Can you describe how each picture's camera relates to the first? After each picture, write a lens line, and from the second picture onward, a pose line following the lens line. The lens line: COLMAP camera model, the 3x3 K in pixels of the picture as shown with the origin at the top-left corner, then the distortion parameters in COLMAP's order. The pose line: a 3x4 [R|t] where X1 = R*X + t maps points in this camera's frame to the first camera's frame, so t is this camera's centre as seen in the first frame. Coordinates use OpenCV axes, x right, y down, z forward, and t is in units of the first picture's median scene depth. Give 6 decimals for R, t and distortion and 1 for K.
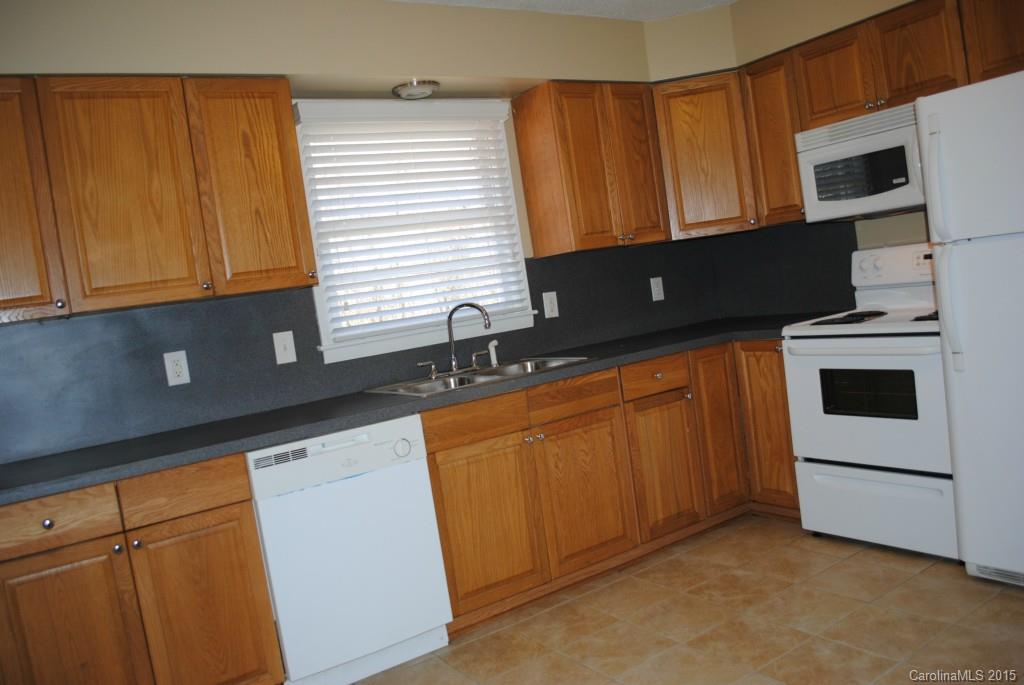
lens RADIAL K [[808.0, 0, 508.9], [0, 808.0, 337.9], [0, 0, 1]] dist [-0.084095, 0.002054]
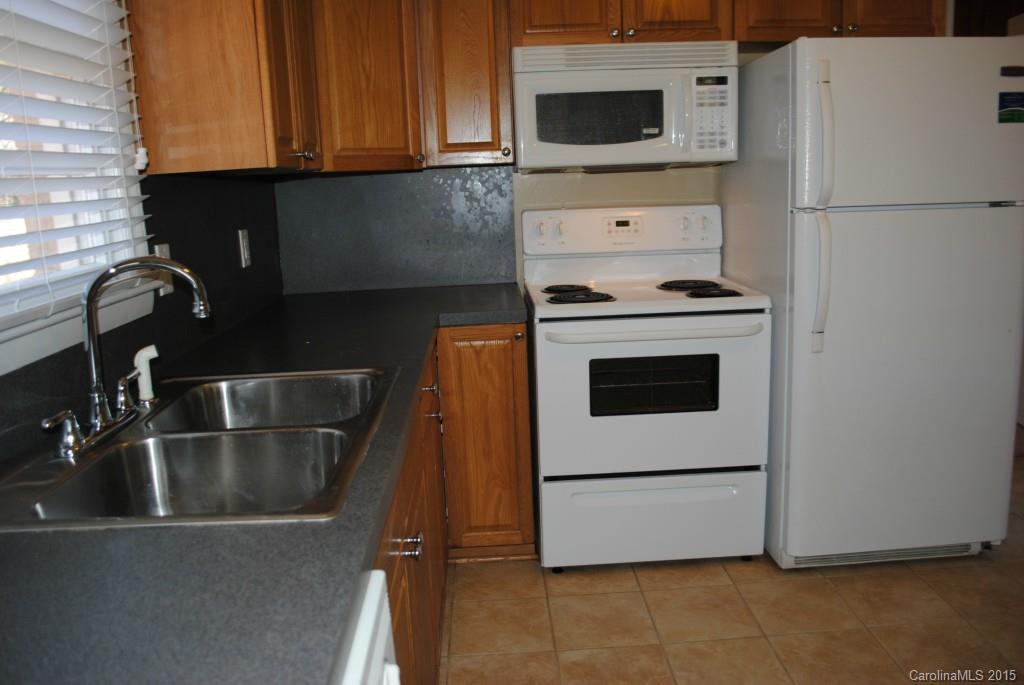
lens RADIAL K [[808.0, 0, 508.9], [0, 808.0, 337.9], [0, 0, 1]] dist [-0.084095, 0.002054]
pose [[0.520434, -0.049346, 0.852475, -0.312251], [0.023572, 0.998779, 0.043424, -0.017642], [-0.853577, -0.002505, 0.520961, 0.648232]]
